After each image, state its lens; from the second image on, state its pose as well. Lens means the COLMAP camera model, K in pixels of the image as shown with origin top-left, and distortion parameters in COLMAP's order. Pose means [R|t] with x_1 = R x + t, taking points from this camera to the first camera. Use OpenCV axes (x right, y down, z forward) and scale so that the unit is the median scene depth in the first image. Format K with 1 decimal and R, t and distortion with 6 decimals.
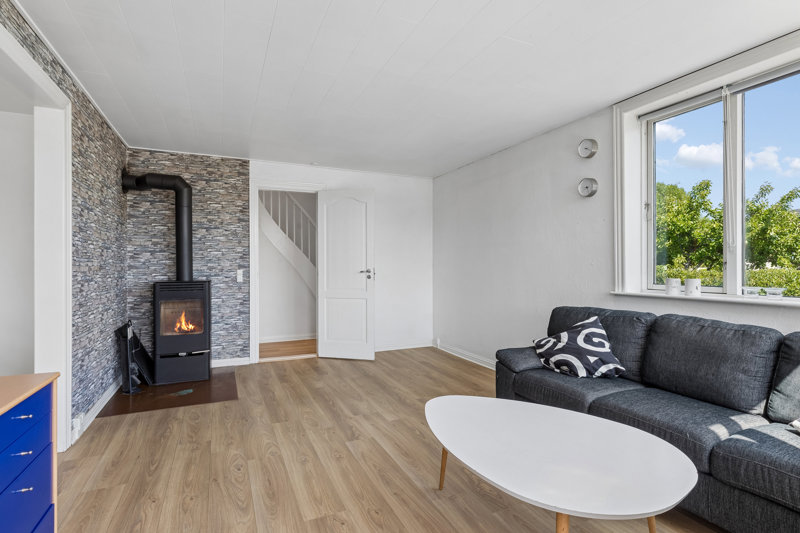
lens RADIAL K [[394.4, 0, 402.8], [0, 394.4, 265.3], [0, 0, 1]] dist [-0.001545, -0.000540]
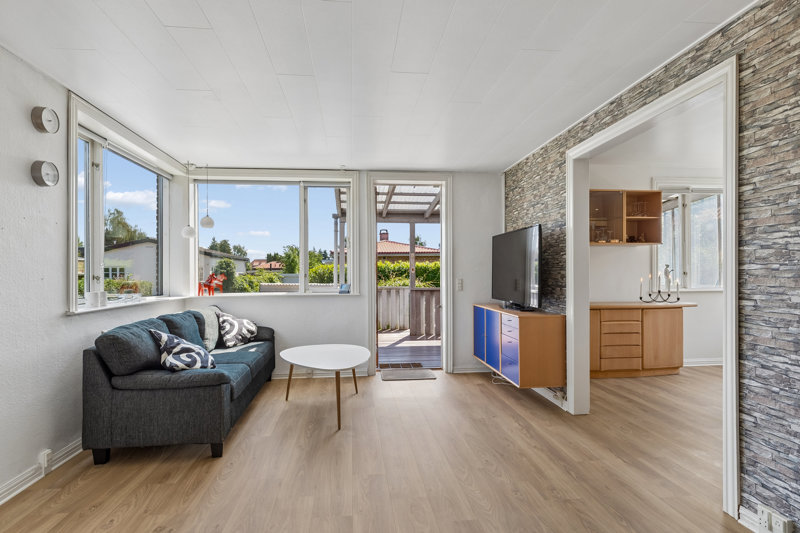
lens RADIAL K [[447.7, 0, 401.3], [0, 447.7, 275.0], [0, 0, 1]] dist [-0.001675, -0.000365]
pose [[-0.952900, 0.002926, 0.303272, -0.495388], [0.004386, 0.999982, 0.004135, -0.008703], [-0.303254, 0.005271, -0.952895, 1.972788]]
